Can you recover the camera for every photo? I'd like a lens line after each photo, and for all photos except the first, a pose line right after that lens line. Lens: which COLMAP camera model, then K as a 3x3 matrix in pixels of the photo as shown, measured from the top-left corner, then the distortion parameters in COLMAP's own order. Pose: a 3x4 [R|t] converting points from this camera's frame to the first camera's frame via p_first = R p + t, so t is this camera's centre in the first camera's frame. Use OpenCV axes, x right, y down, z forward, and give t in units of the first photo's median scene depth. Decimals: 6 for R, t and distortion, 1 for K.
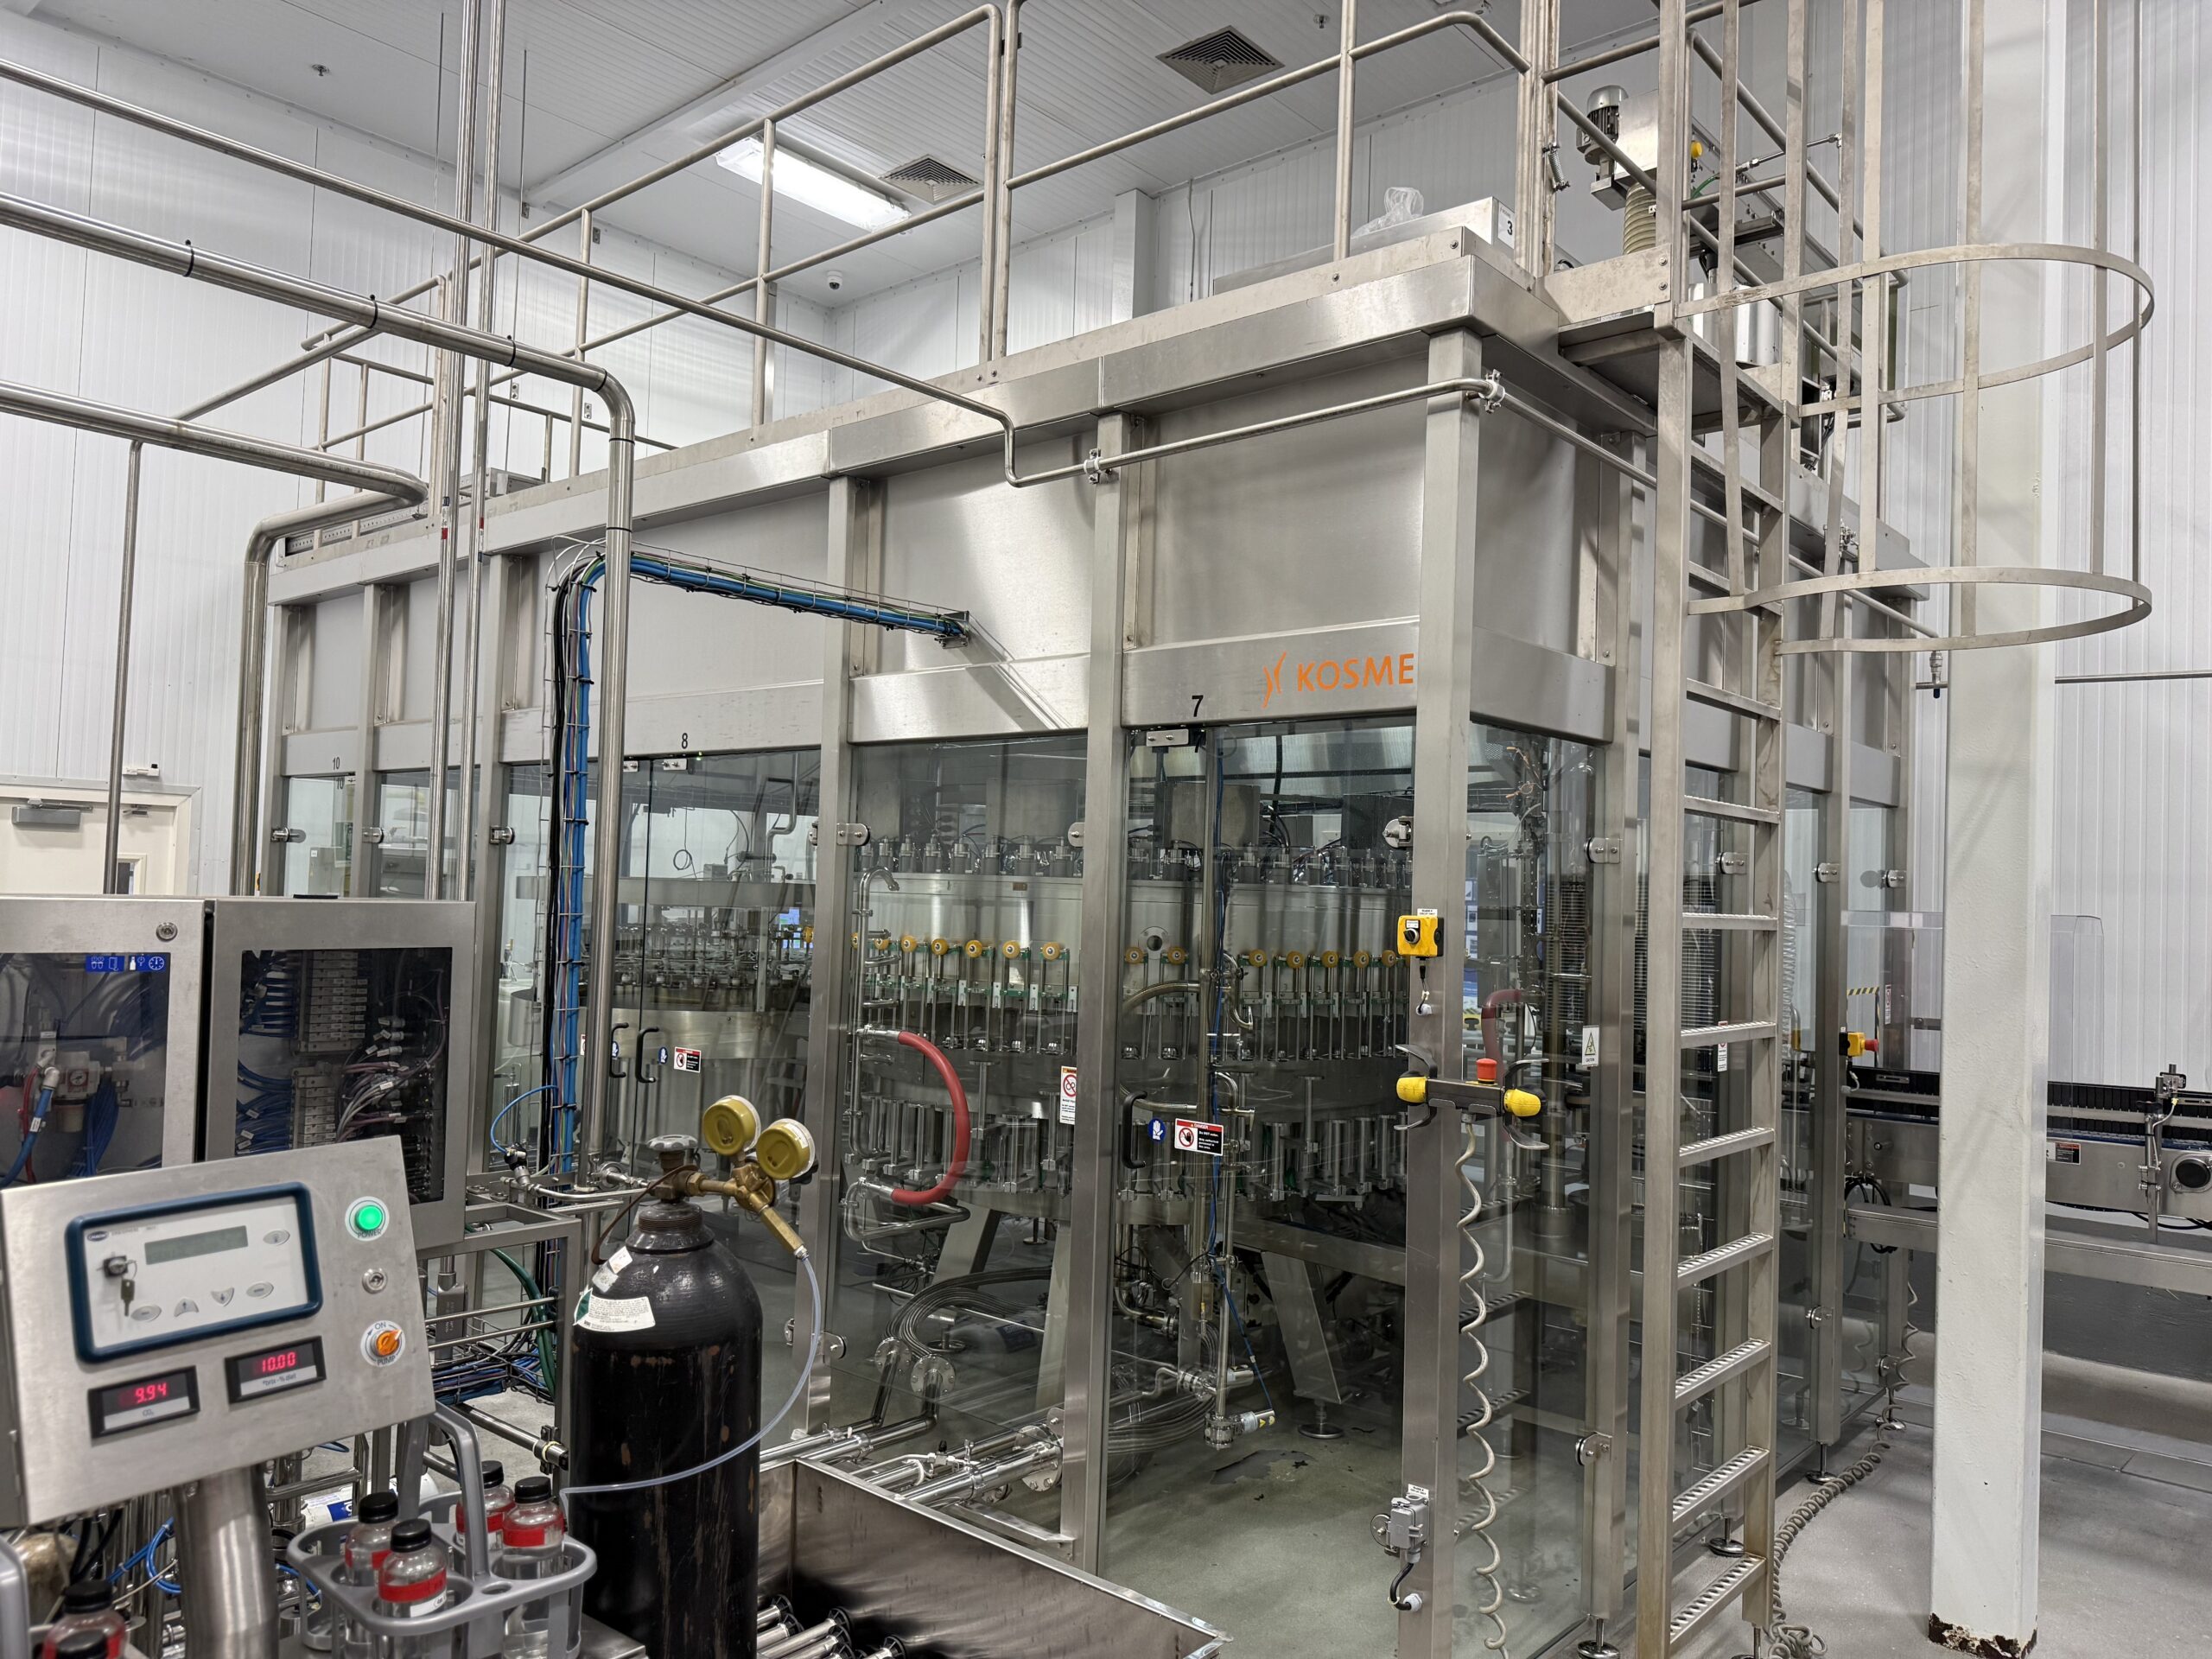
lens RADIAL K [[1553.2, 0, 1112.9], [0, 1553.2, 857.0], [0, 0, 1]] dist [0.069803, -0.100102]
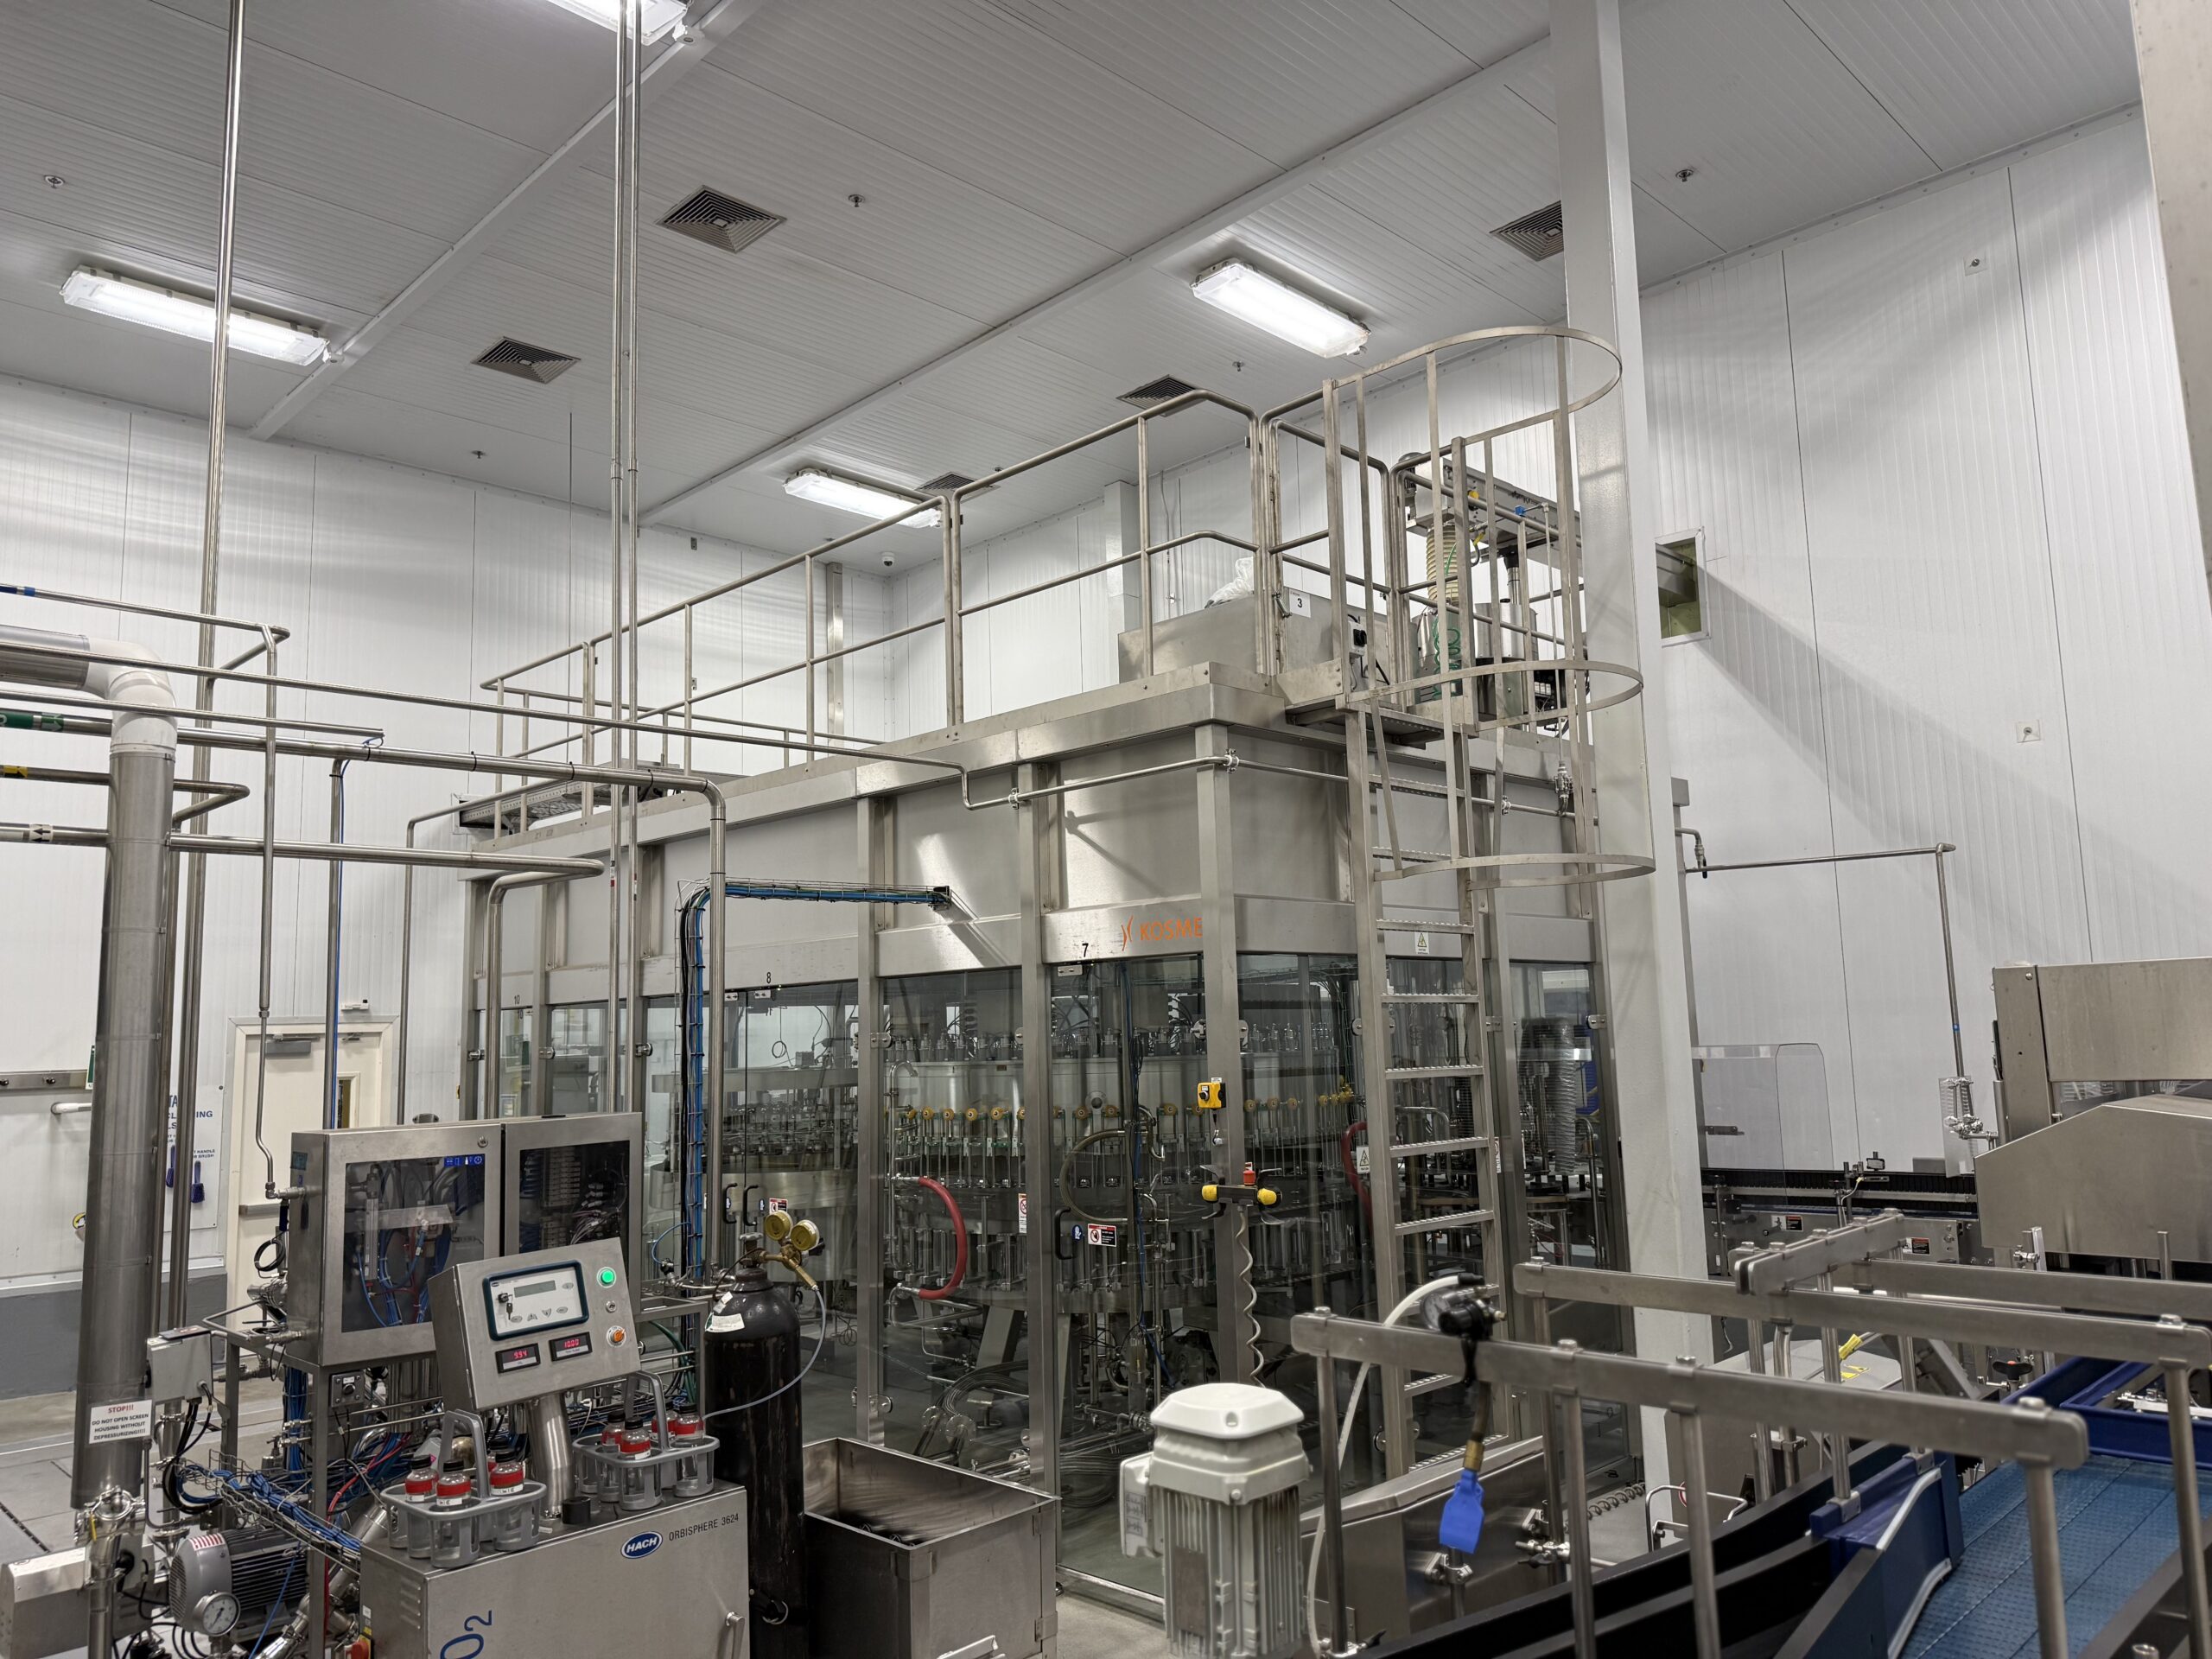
lens RADIAL K [[1586.9, 0, 1118.7], [0, 1586.9, 819.2], [0, 0, 1]] dist [0.082602, -0.115338]
pose [[0.995407, -0.070628, -0.064633, 0.189451], [0.063134, 0.991765, -0.111428, -0.046042], [0.071971, 0.106836, 0.991668, -0.557954]]
